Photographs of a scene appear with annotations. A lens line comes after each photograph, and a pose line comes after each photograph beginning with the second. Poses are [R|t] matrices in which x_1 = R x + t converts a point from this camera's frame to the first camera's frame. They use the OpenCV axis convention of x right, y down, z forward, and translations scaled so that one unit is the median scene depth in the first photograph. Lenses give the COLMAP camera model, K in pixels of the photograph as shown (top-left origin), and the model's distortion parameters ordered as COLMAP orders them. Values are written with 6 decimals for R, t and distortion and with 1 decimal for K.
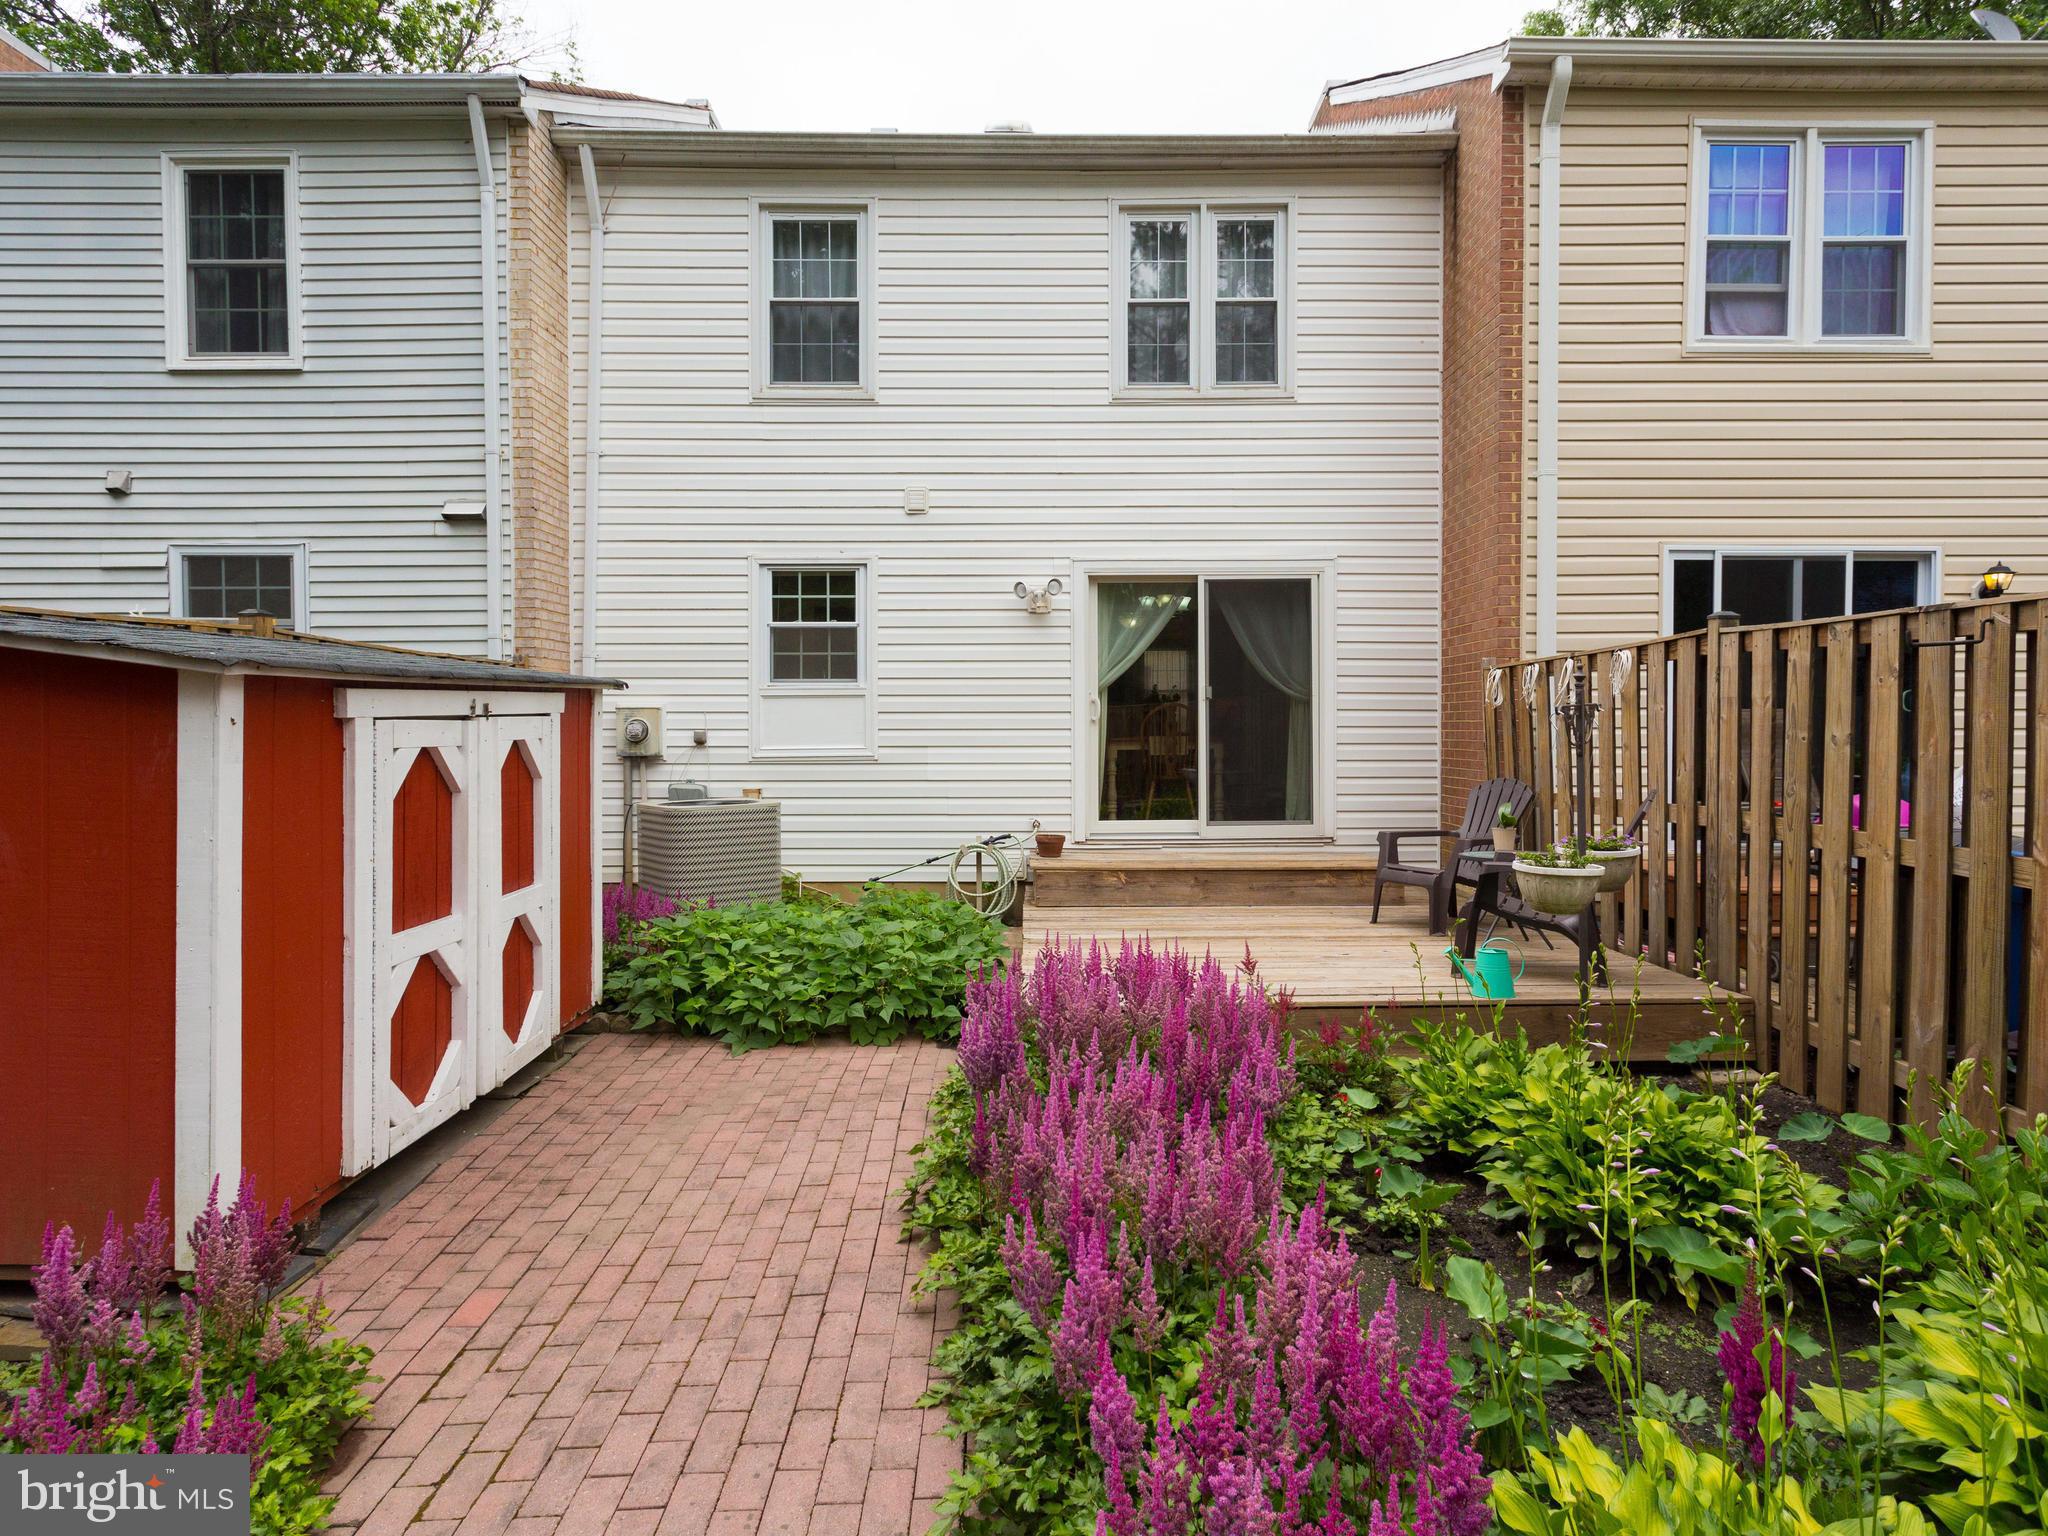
lens RADIAL K [[1106.0, 0, 1028.5], [0, 1106.0, 782.0], [0, 0, 1]] dist [-0.000248, 0.001440]
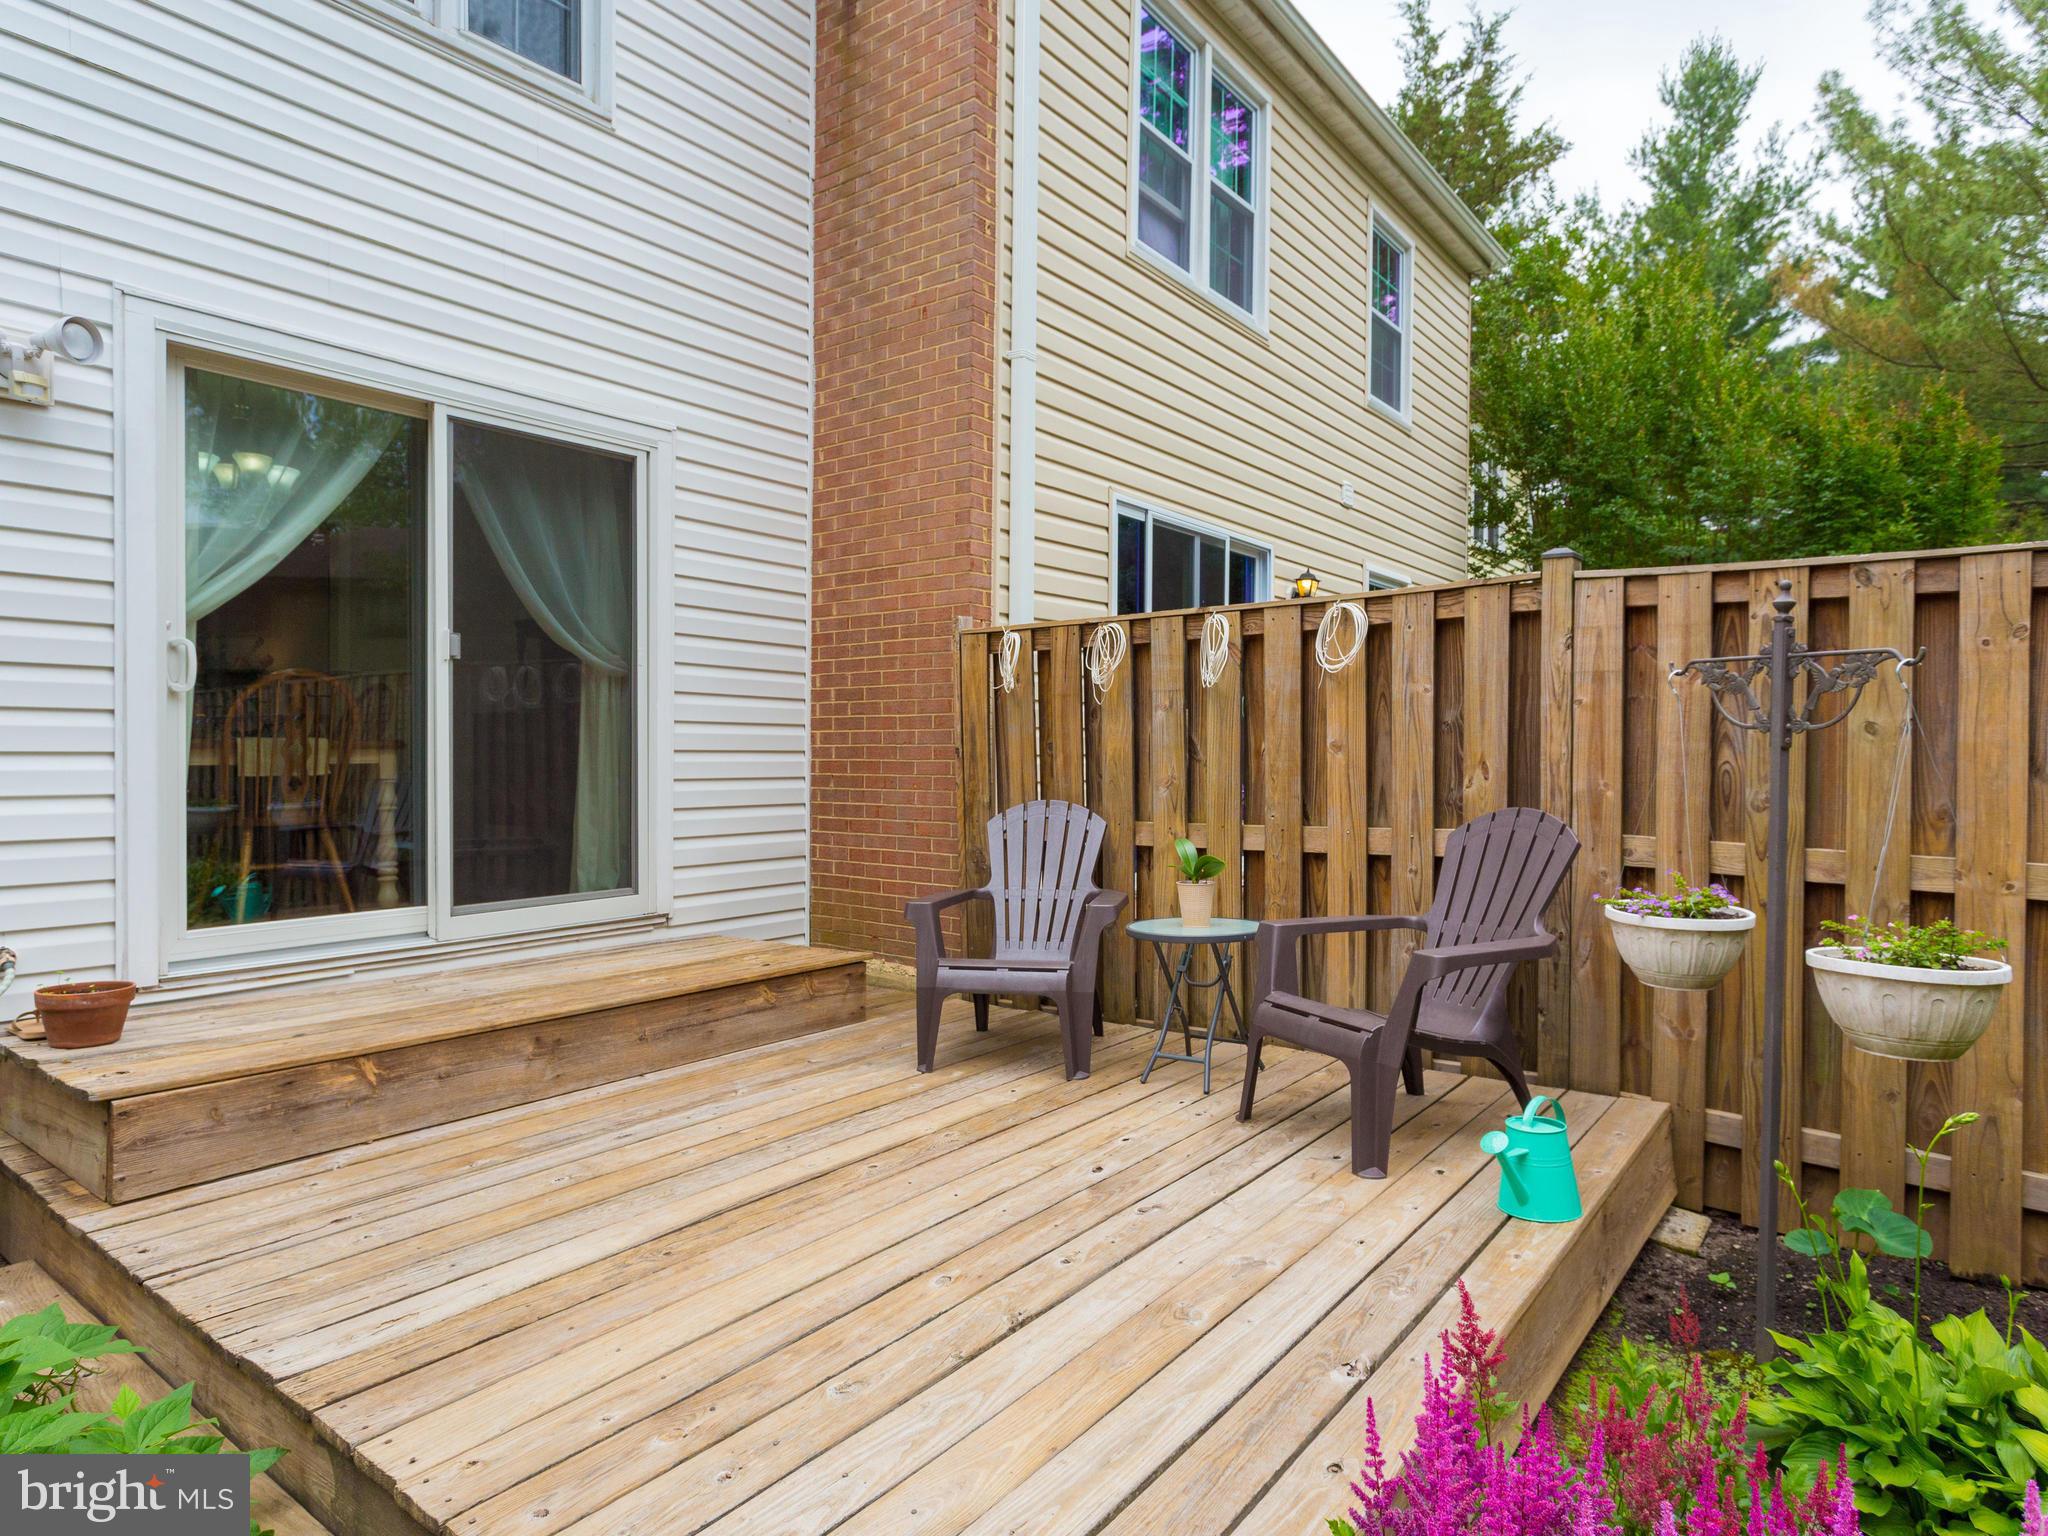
lens RADIAL K [[1183.2, 0, 1024.0], [0, 1183.2, 768.0], [0, 0, 1]] dist [-0.001190, 0.000331]
pose [[0.614350, -0.004907, 0.789018, -0.099805], [0.032776, 0.999276, -0.019305, -0.008018], [-0.788353, 0.037721, 0.614066, 0.489410]]
